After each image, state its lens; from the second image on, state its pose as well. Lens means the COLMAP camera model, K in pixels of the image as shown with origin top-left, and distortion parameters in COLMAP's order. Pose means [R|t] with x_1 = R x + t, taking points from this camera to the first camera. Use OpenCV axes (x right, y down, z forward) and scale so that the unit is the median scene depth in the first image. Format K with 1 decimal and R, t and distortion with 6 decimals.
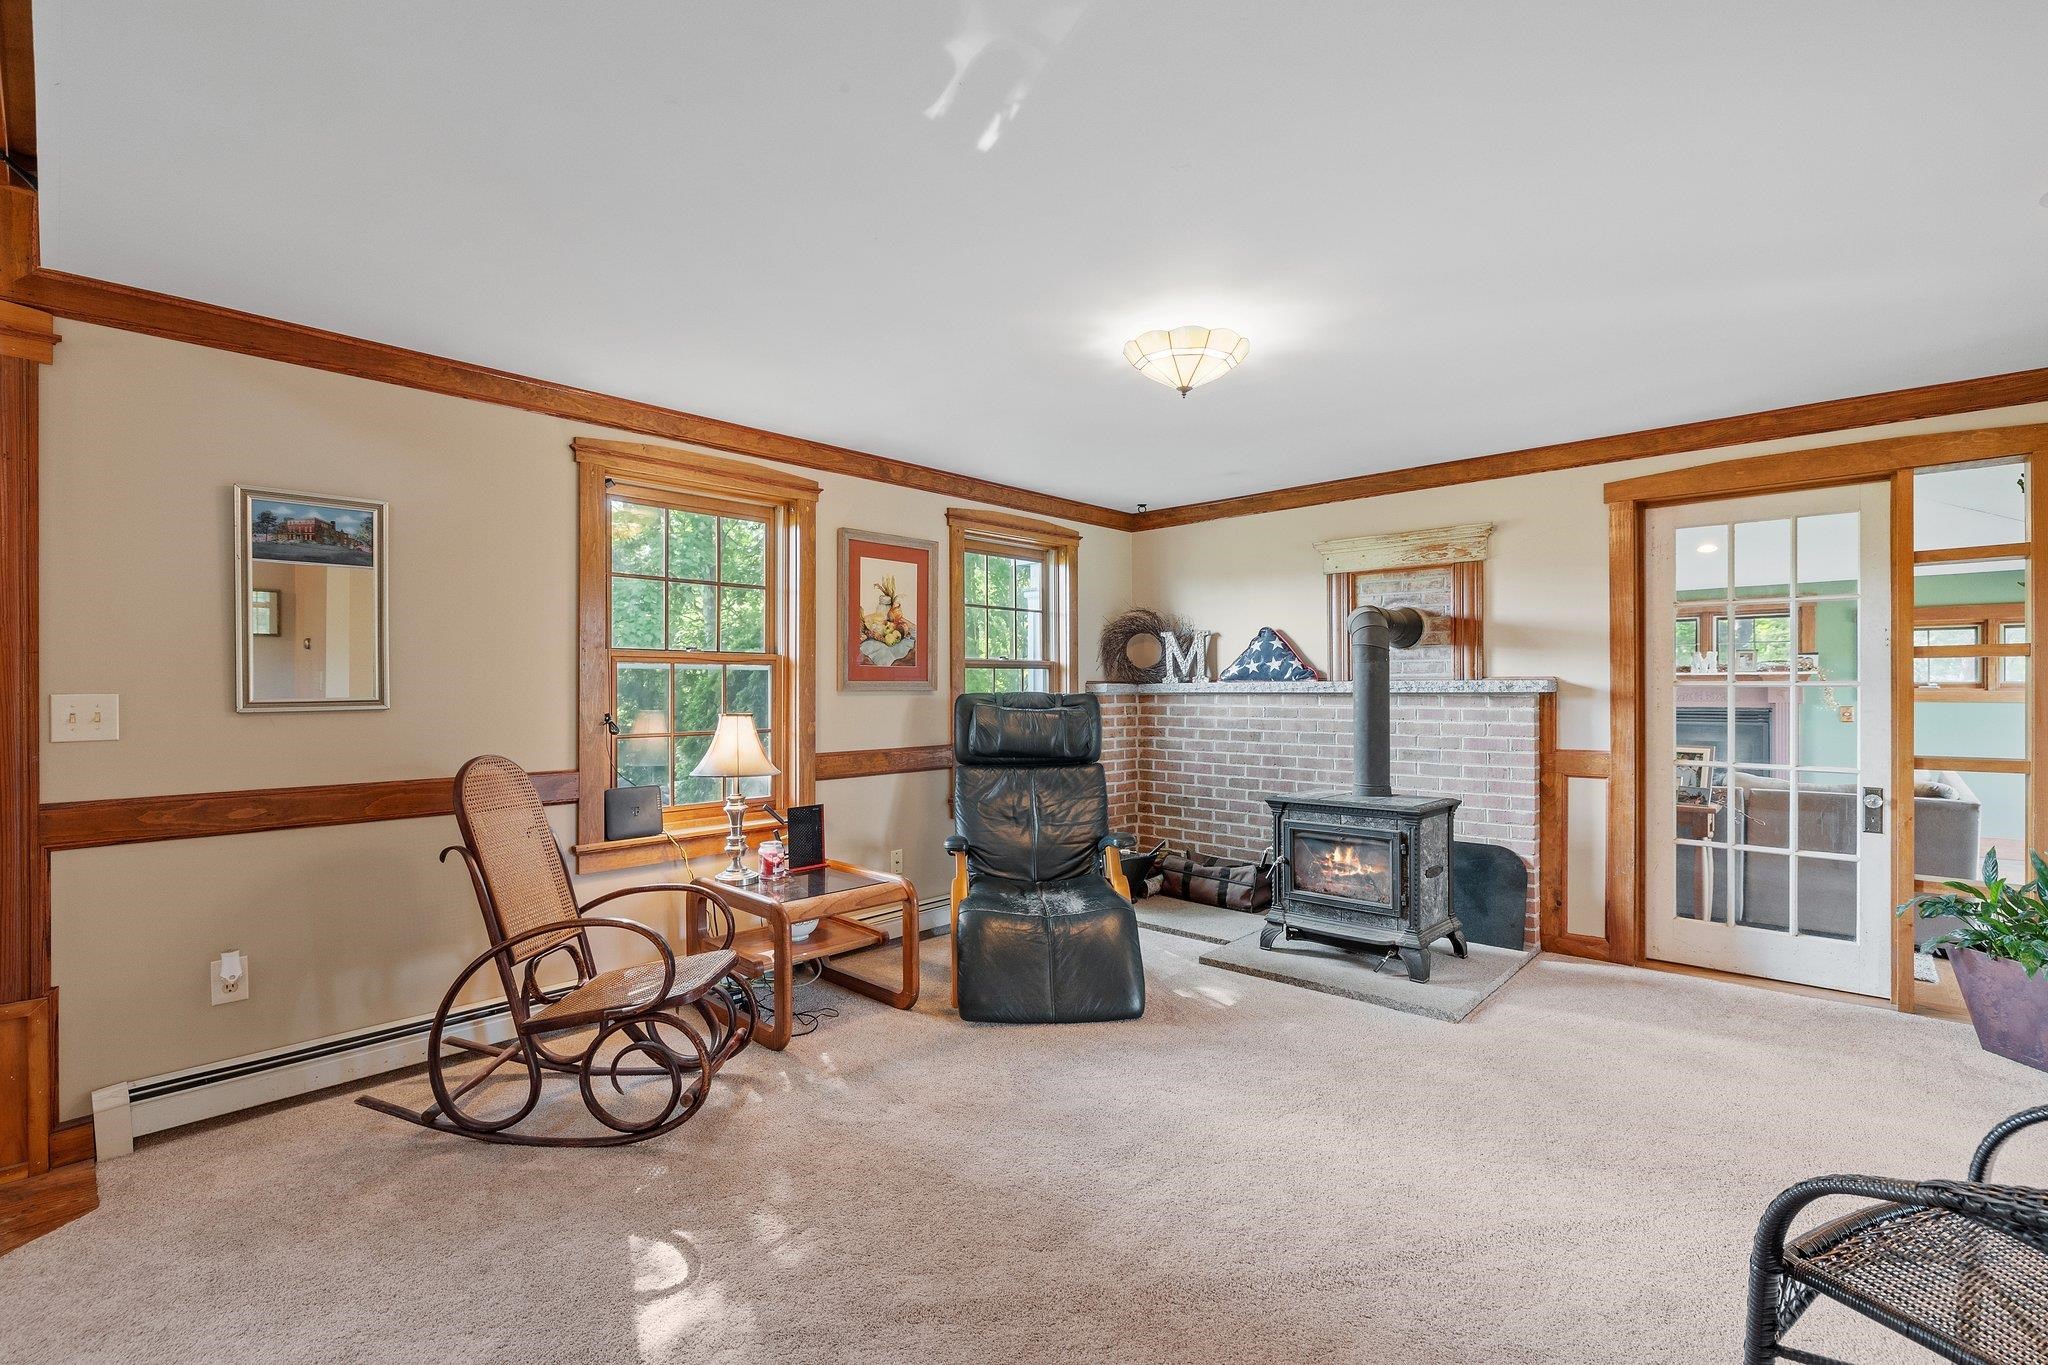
lens RADIAL K [[896.0, 0, 1024.8], [0, 896.0, 687.5], [0, 0, 1]] dist [-0.001866, -0.000135]
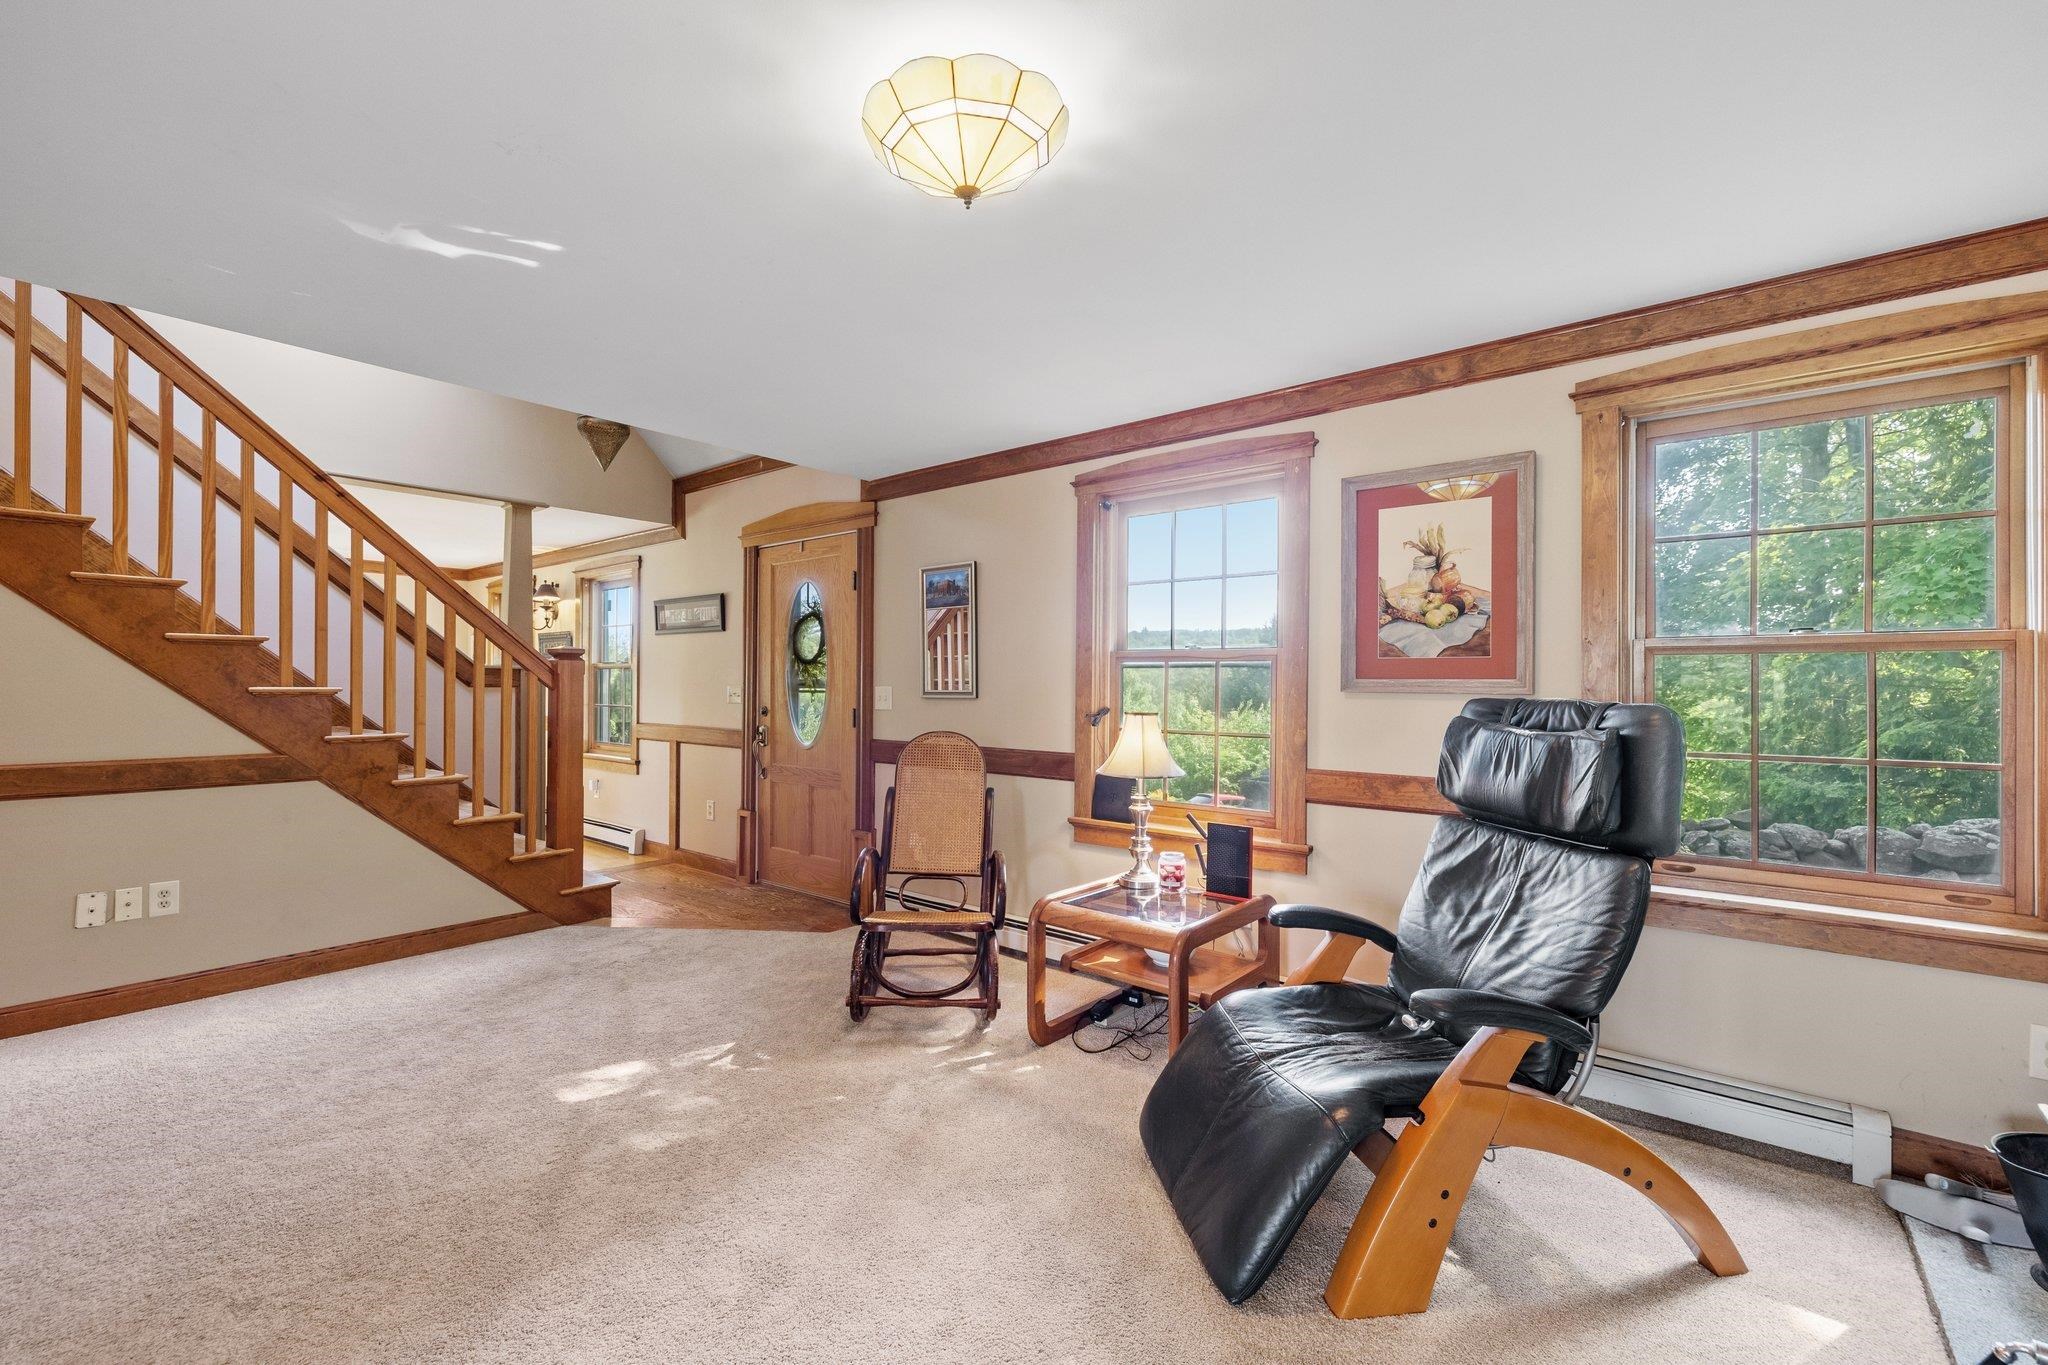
lens RADIAL K [[874.5, 0, 1024.6], [0, 874.5, 678.2], [0, 0, 1]] dist [0.002356, -0.000229]
pose [[0.056699, 0.001765, -0.998390, 0.511729], [-0.003314, 0.999993, 0.001579, -0.007783], [0.998386, 0.003219, 0.056705, 0.663240]]
